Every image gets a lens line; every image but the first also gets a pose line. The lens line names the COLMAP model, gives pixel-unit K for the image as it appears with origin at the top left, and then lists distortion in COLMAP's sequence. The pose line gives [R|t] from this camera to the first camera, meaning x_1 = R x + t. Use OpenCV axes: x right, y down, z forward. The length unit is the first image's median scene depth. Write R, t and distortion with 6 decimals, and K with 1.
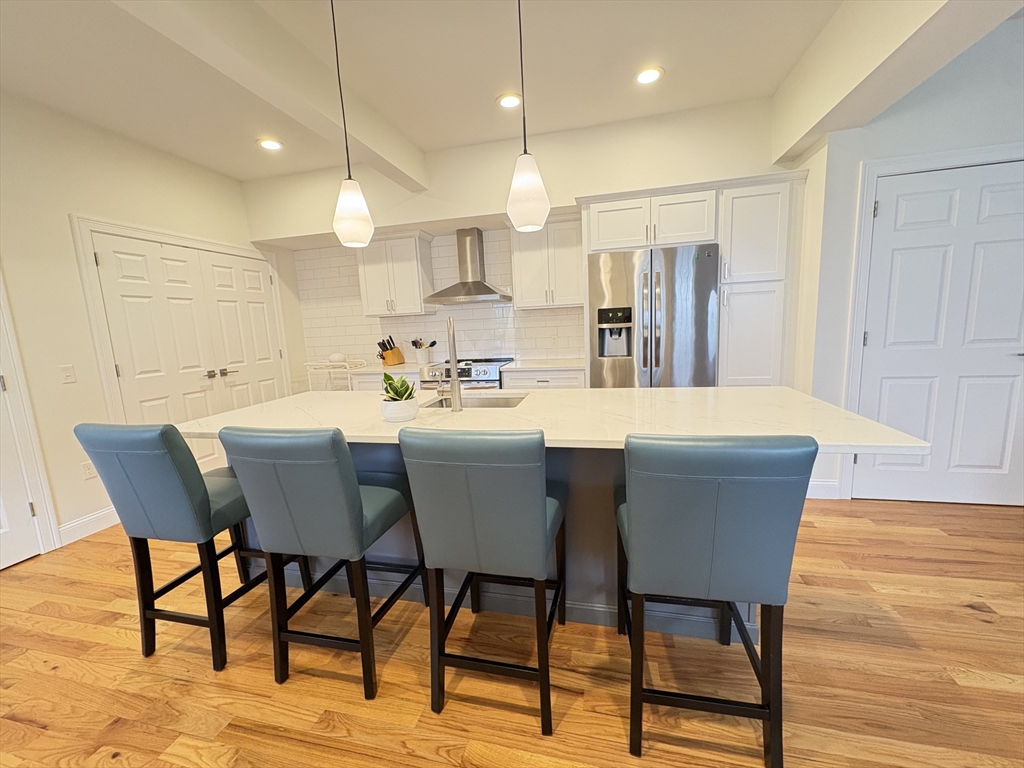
lens RADIAL K [[407.2, 0, 511.3], [0, 407.2, 383.7], [0, 0, 1]] dist [0.000940, -0.000271]
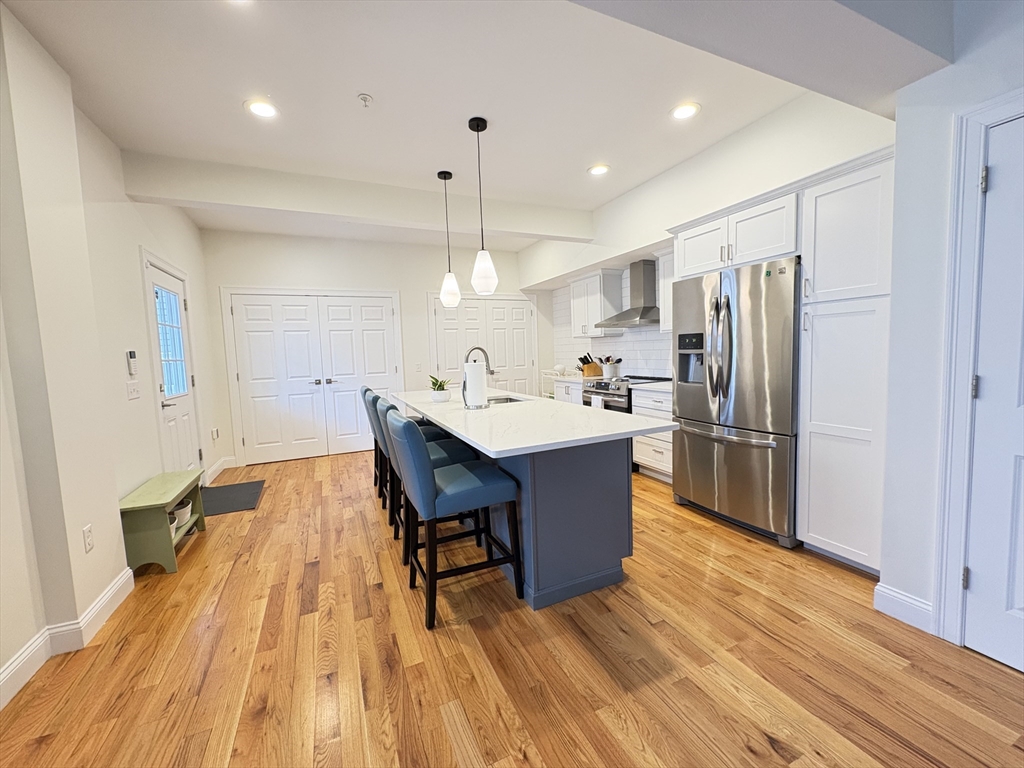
lens RADIAL K [[407.2, 0, 510.2], [0, 407.2, 384.3], [0, 0, 1]] dist [0.000940, -0.000271]
pose [[0.609716, 0.091321, -0.787341, 0.648458], [-0.108477, 0.993608, 0.031241, -0.040220], [0.785162, 0.066361, 0.615725, 0.048314]]
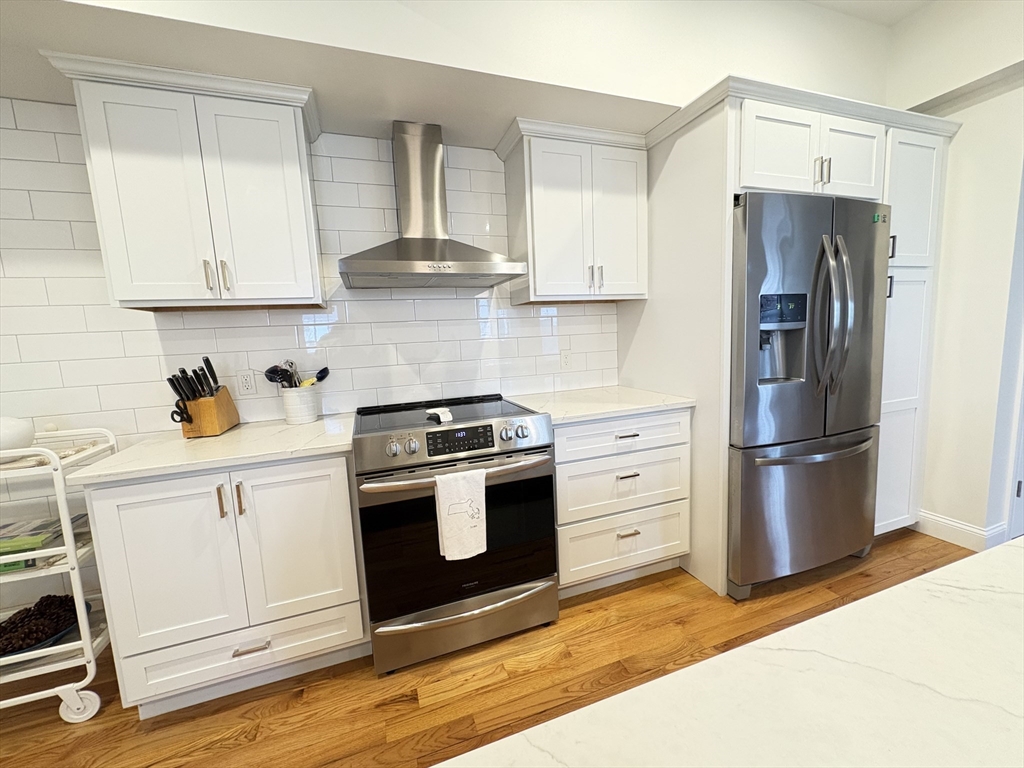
lens RADIAL K [[407.2, 0, 515.1], [0, 407.2, 382.0], [0, 0, 1]] dist [0.000940, -0.000271]
pose [[0.838801, -0.056613, 0.541487, -0.306430], [0.088660, 0.995506, -0.033259, -0.067351], [-0.537171, 0.075906, 0.840051, 0.616638]]
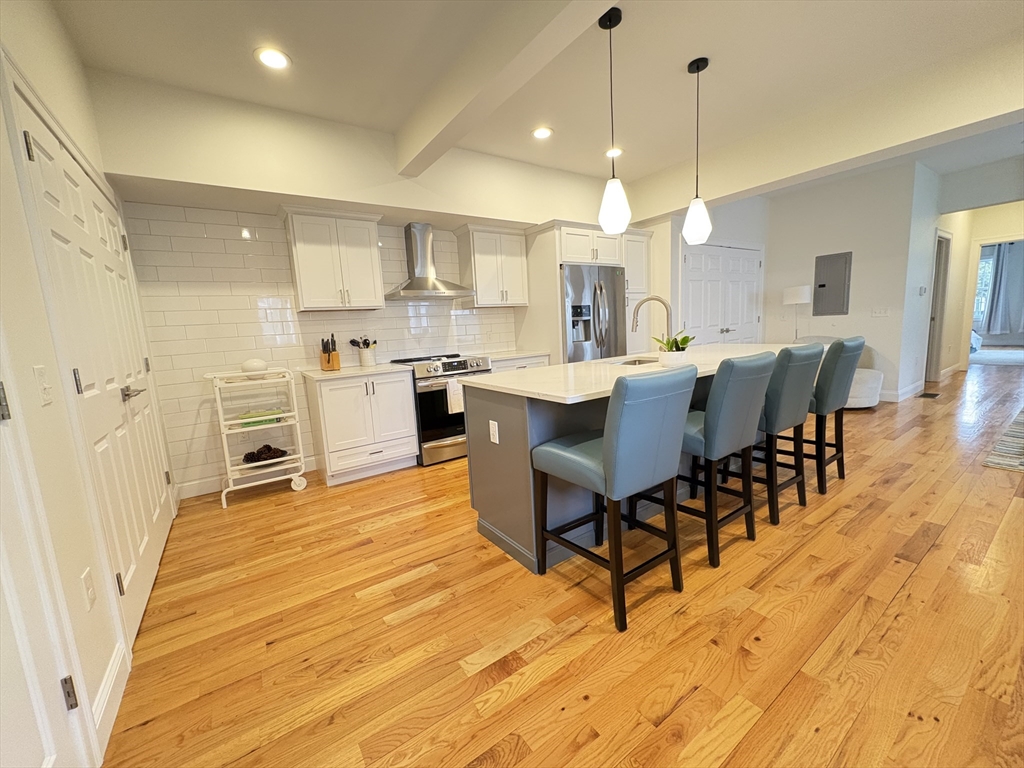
lens RADIAL K [[407.2, 0, 515.2], [0, 407.2, 382.2], [0, 0, 1]] dist [0.000940, -0.000271]
pose [[0.668507, -0.091582, 0.738046, -0.771911], [0.136135, 0.990690, -0.000377, 0.032722], [-0.731140, 0.100725, 0.674751, 0.224573]]
